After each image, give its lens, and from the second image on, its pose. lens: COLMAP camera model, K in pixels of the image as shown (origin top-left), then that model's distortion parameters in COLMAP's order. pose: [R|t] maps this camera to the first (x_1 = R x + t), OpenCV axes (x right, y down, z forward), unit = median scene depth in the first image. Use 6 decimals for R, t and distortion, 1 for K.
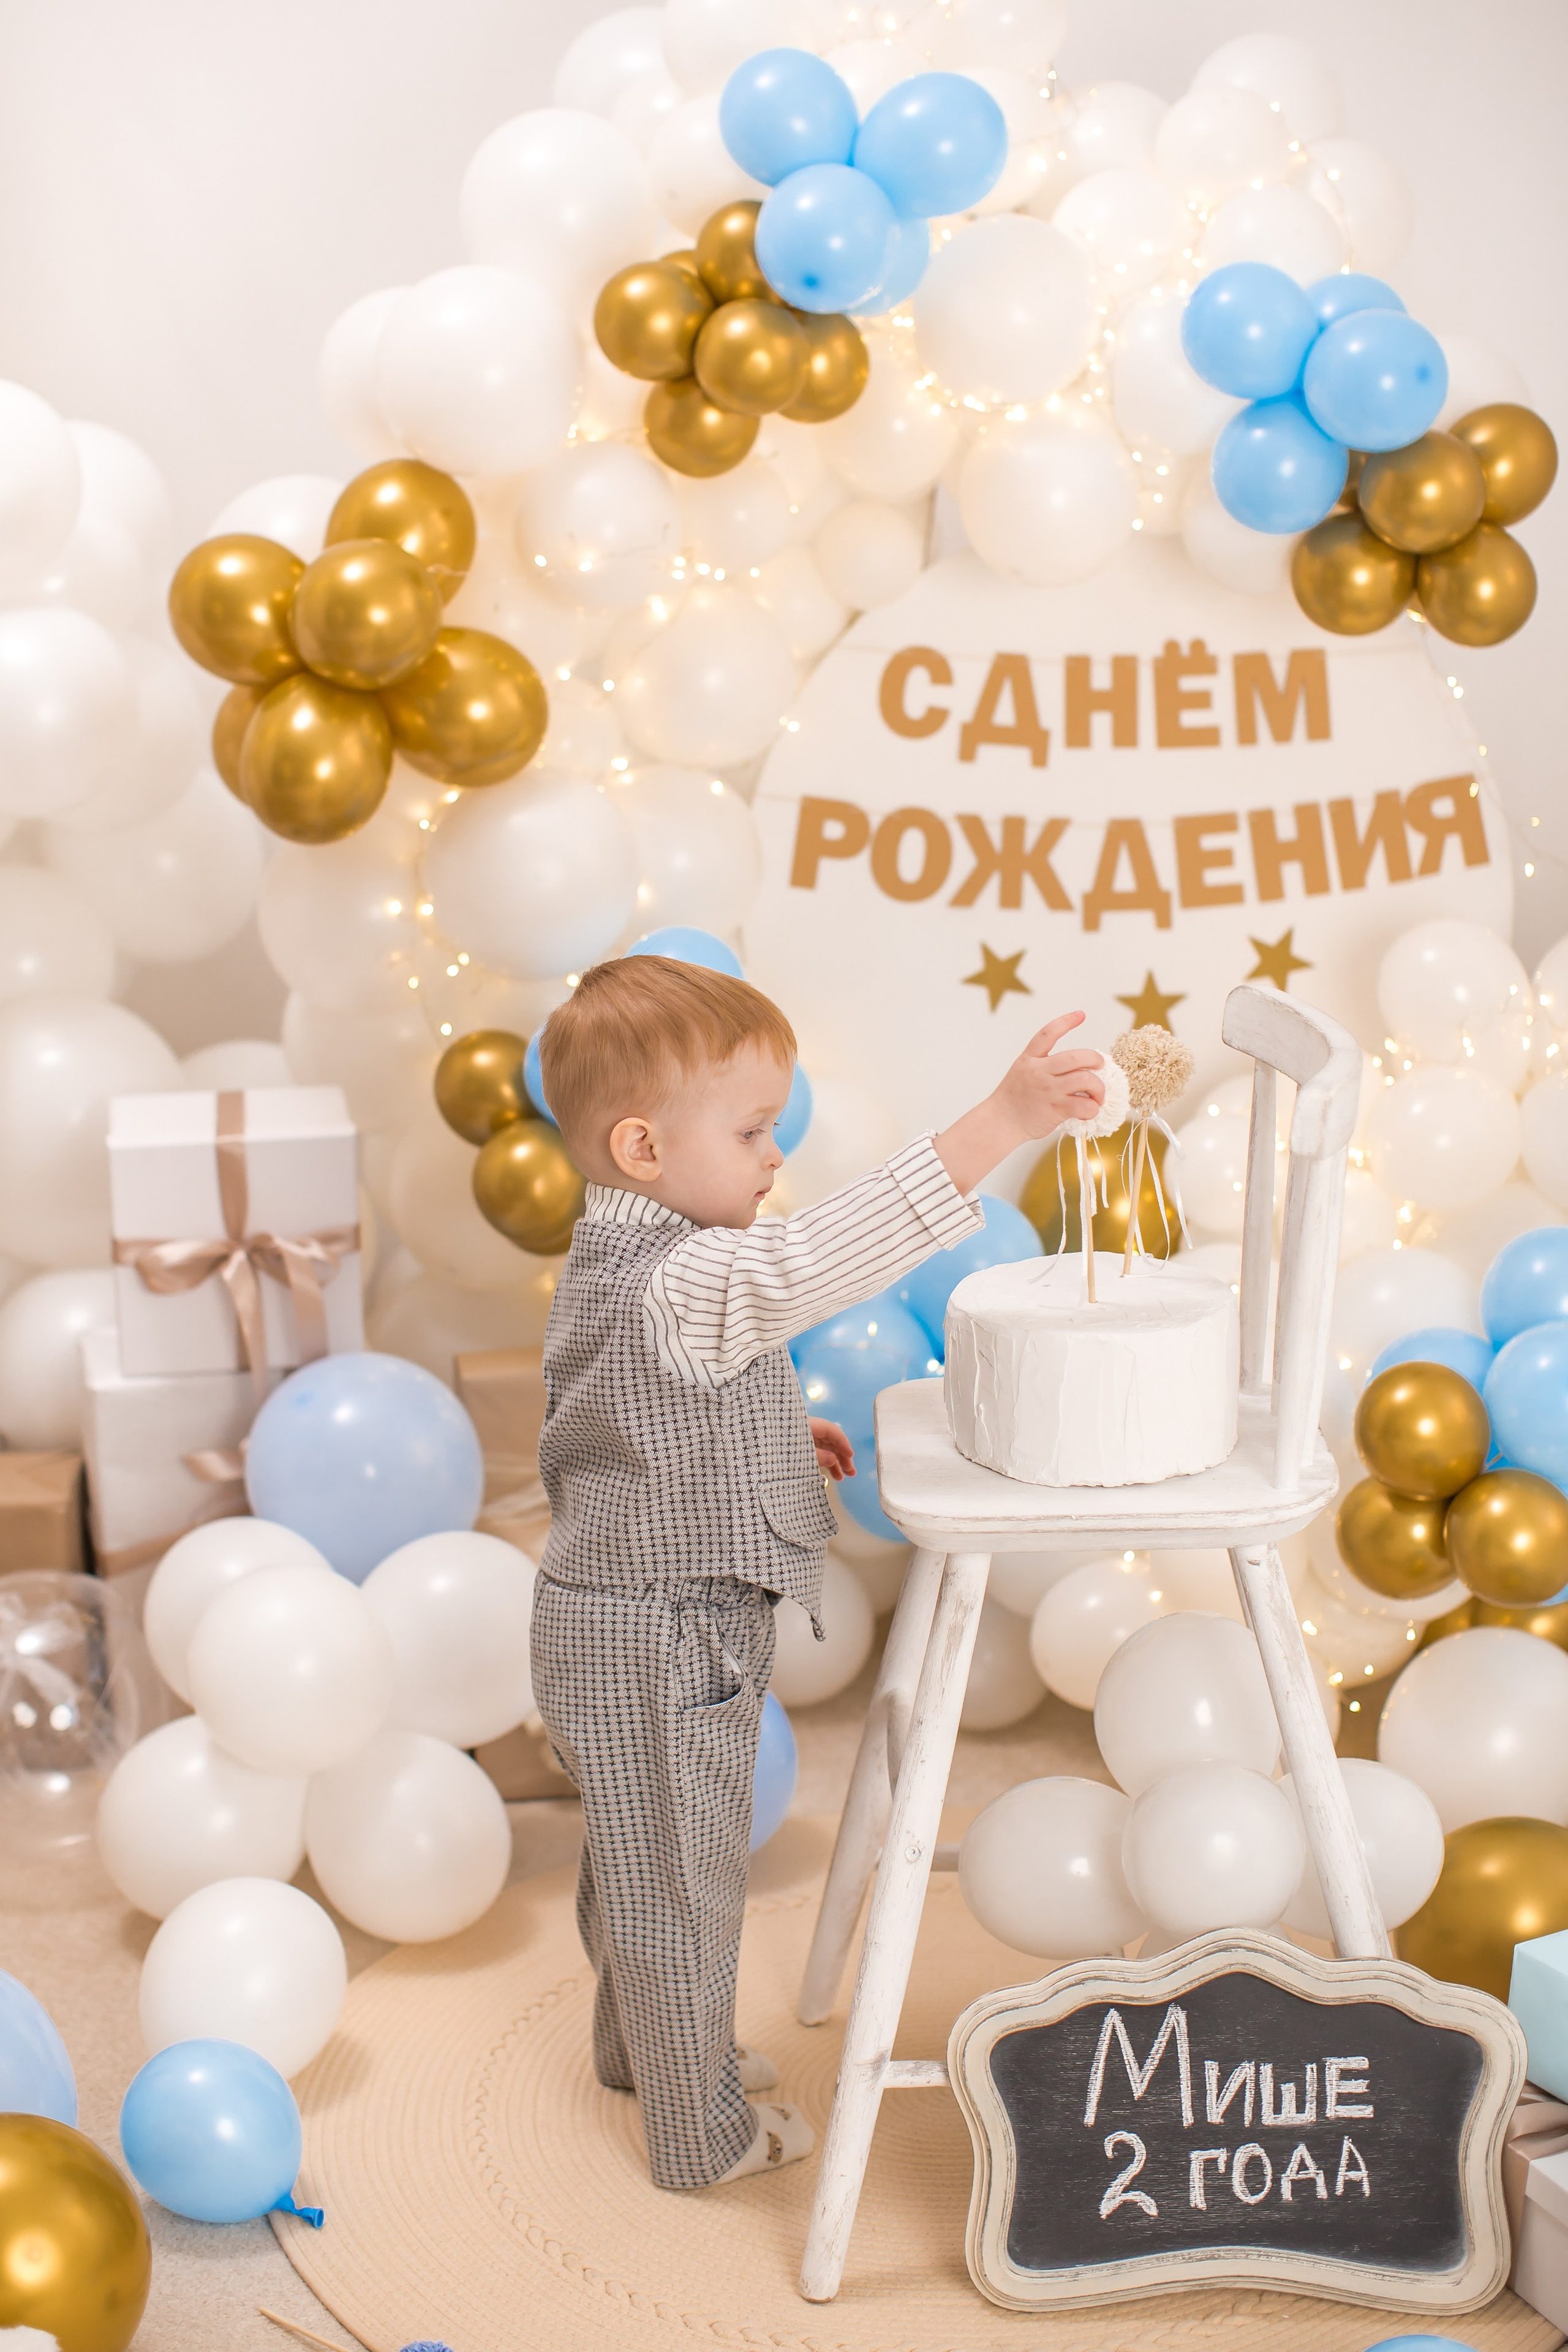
lens RADIAL K [[3353.2, 0, 784.0], [0, 3353.2, 1176.0], [0, 0, 1]] dist [-0.181316, 0.263625]
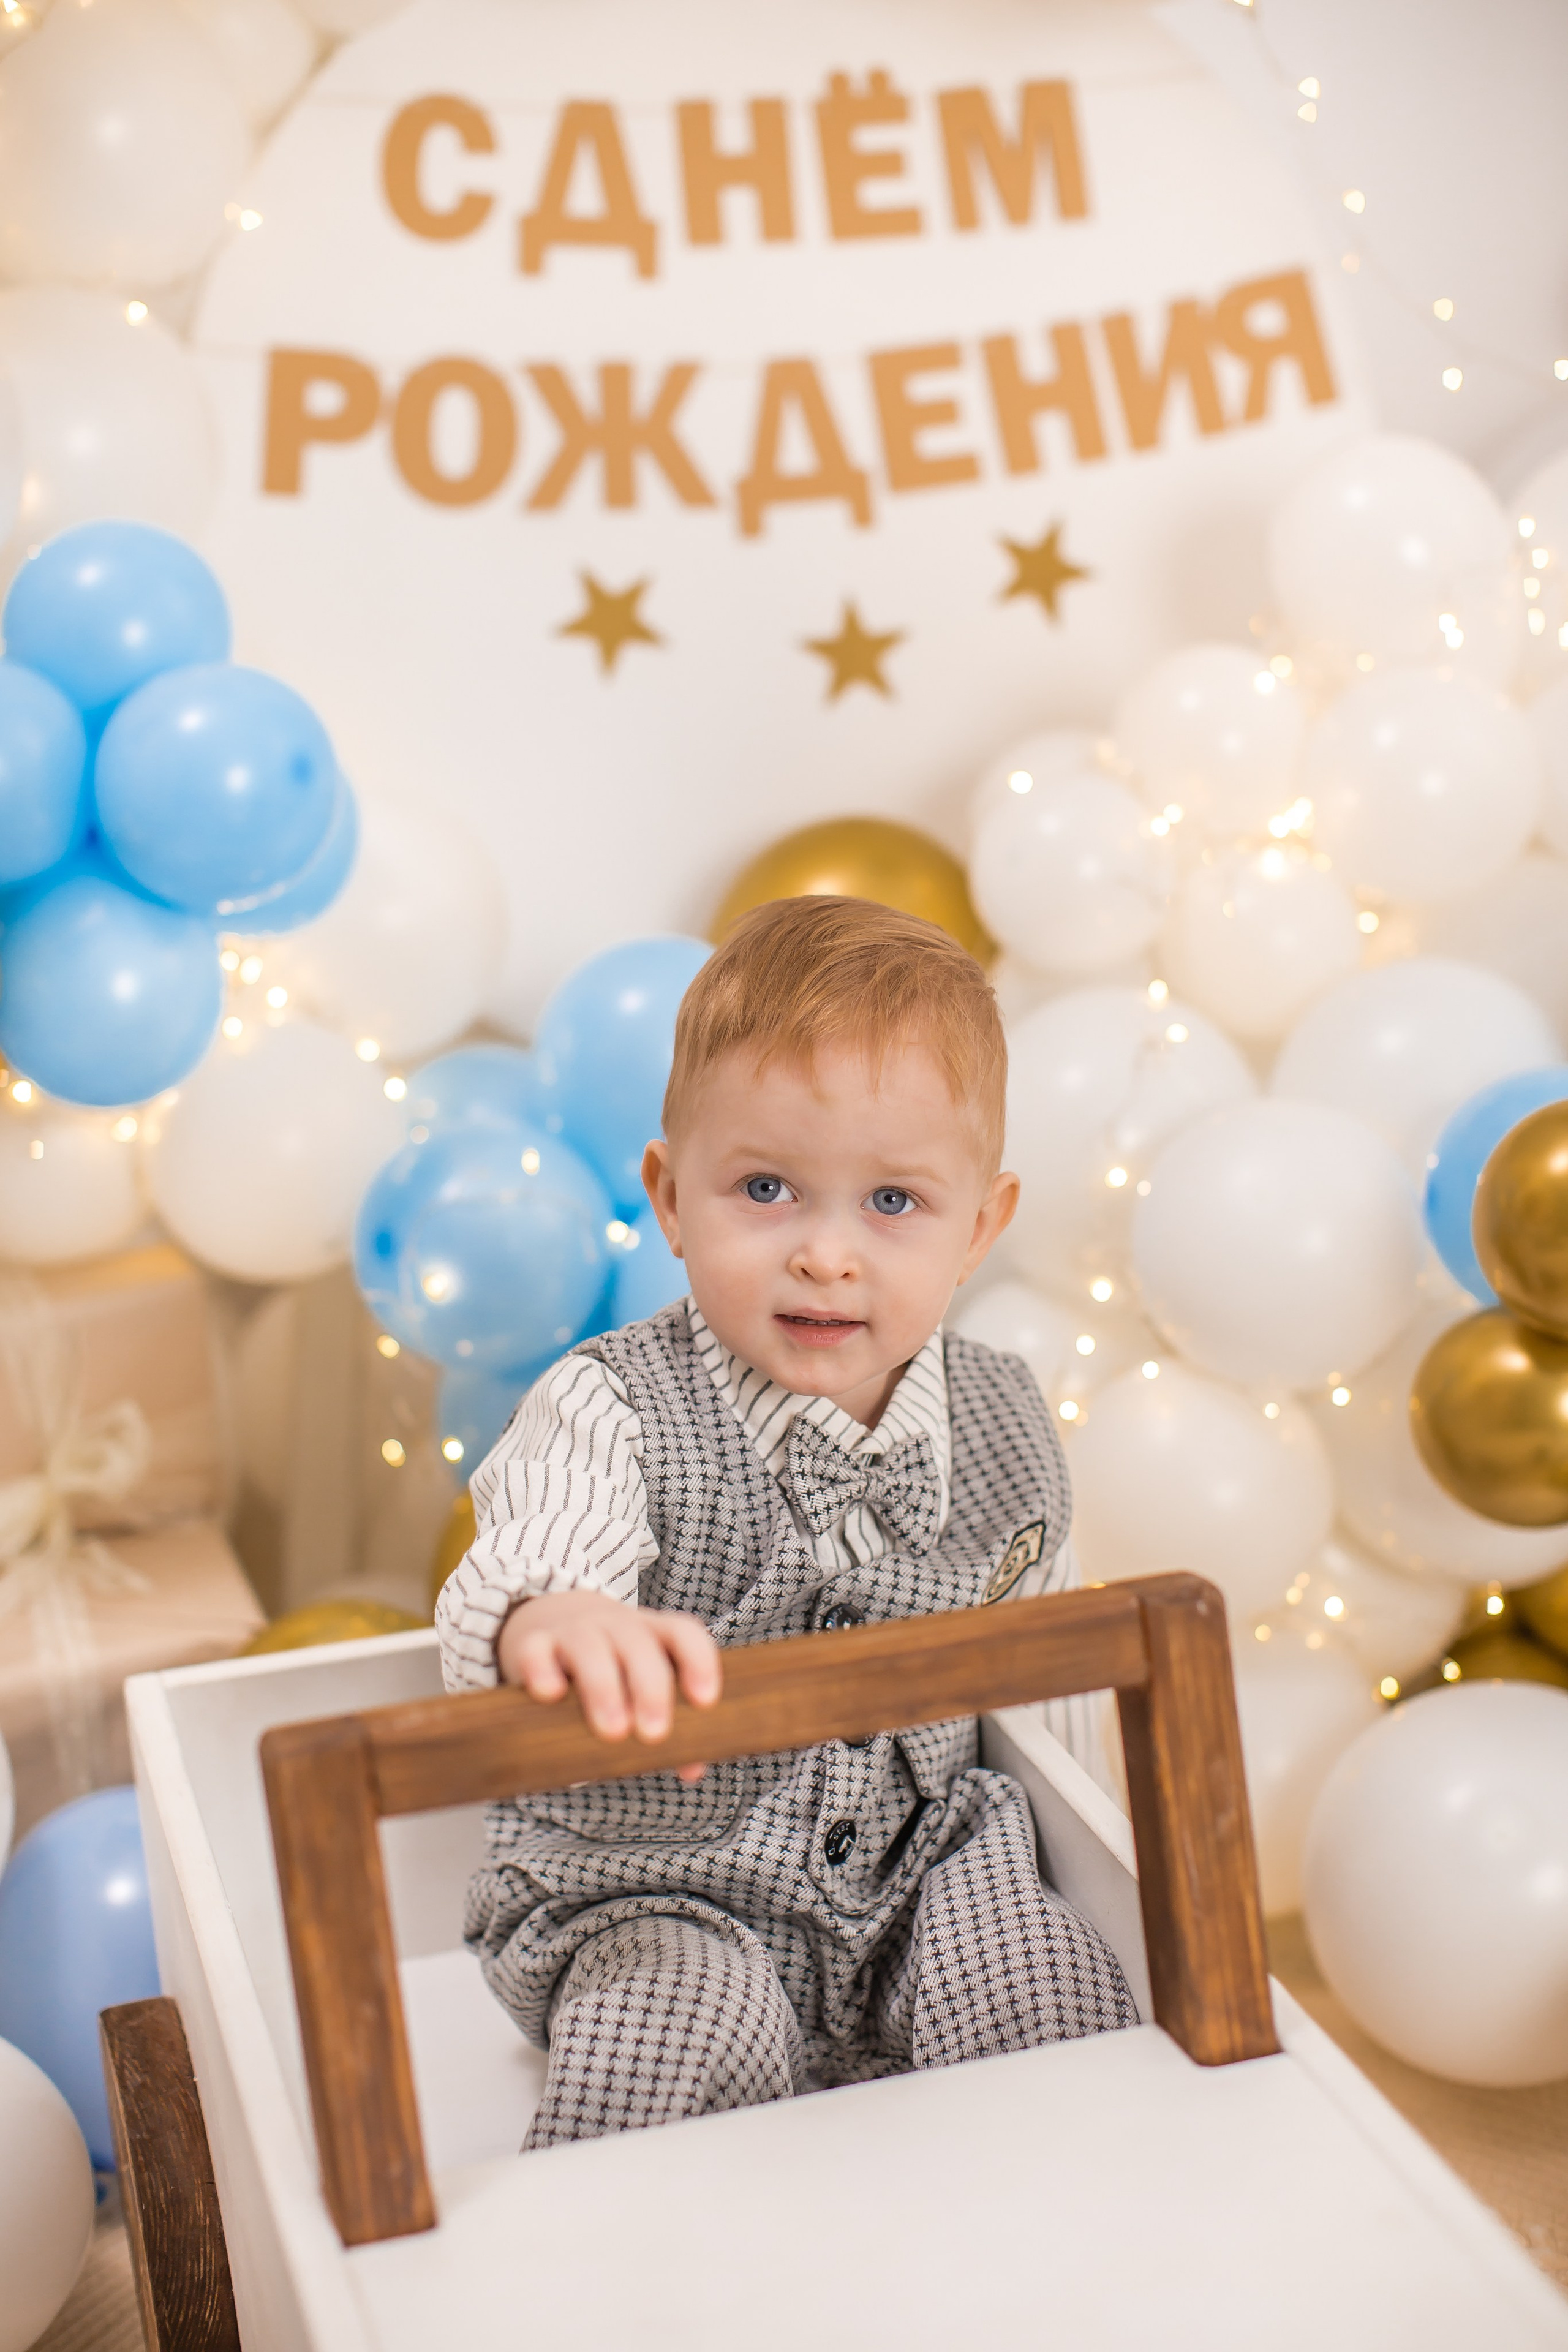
lens RADIAL K [[3353.2, 0, 784.0], [0, 3353.2, 1176.0], [0, 0, 1]] dist [-0.181316, 0.263625]
pose [[0.970350, -0.097832, 0.221018, -0.050973], [0.096195, 0.995196, 0.018181, 0.034147], [-0.221735, 0.003619, 0.975100, 0.396939]]
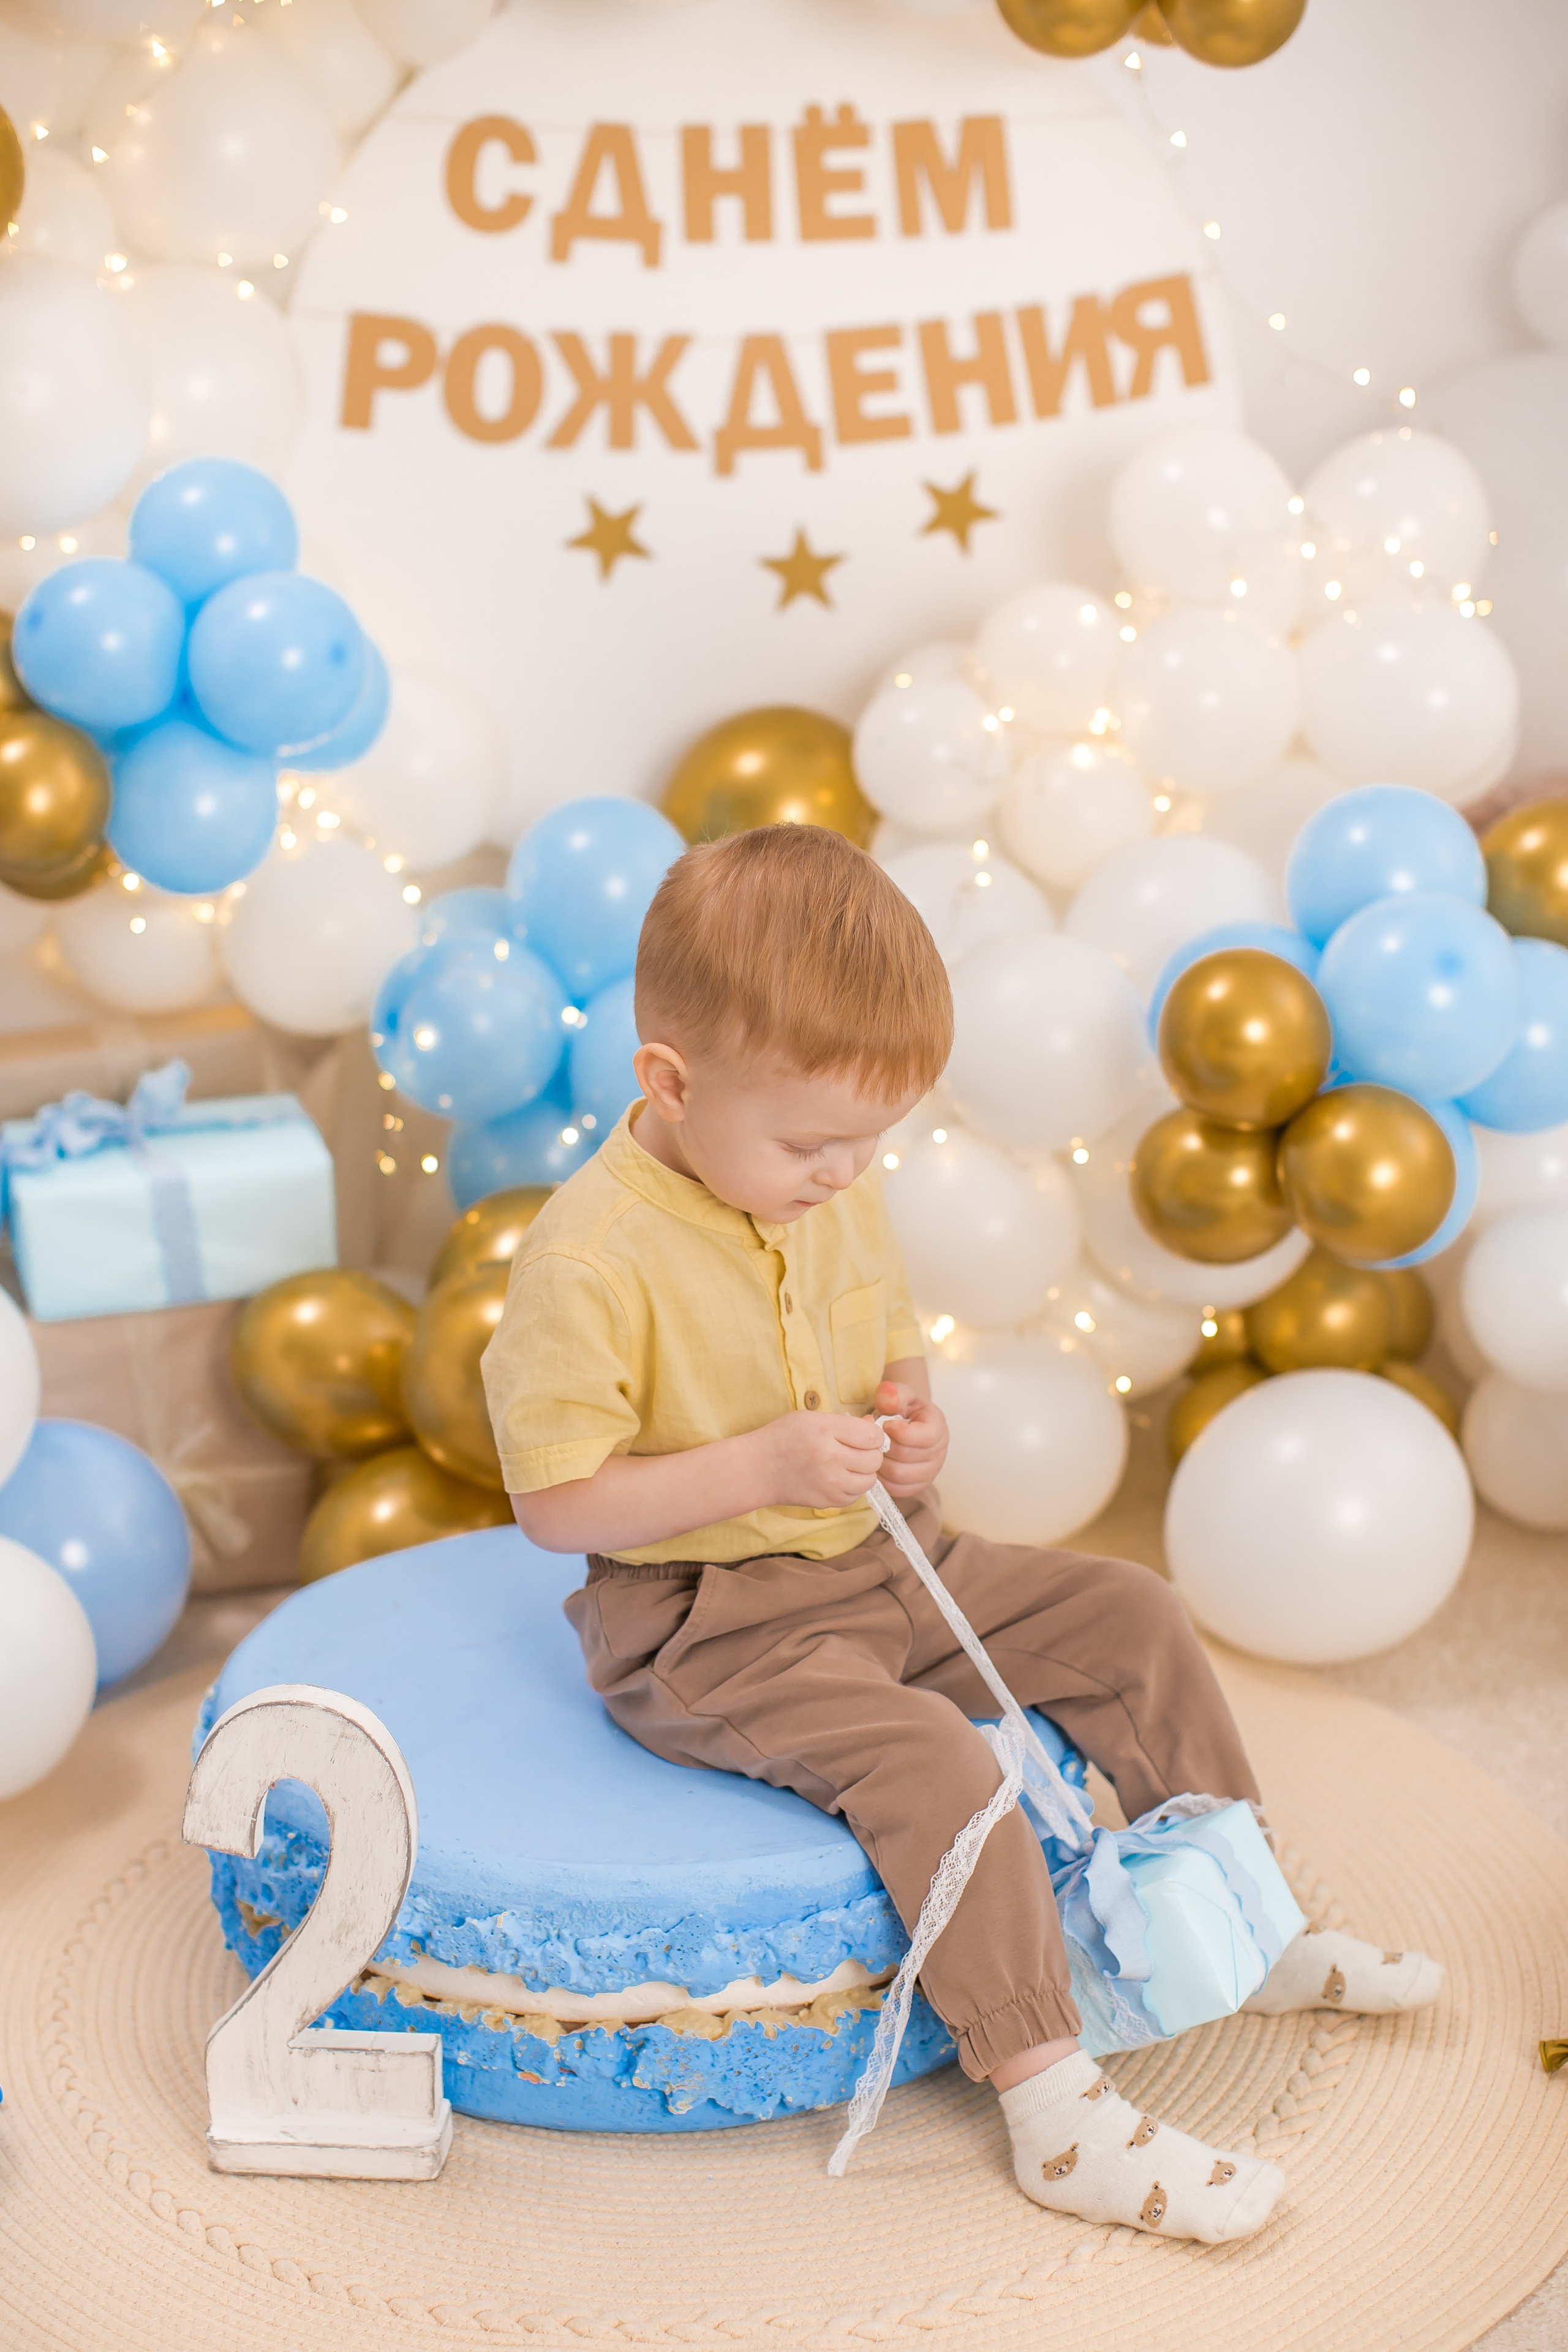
lens RADIAL K [[3448.2, 0, 766.5], [0, 3448.2, 1268.4], [0, 0, 1]] dist [-0.198116, 0.347110]
pose [[0.985847, -0.055049, 0.158349, -0.036330], [0.041805, 0.995436, 0.085787, 0.044139], [-0.162349, -0.077953, 0.983649, 0.192675]]
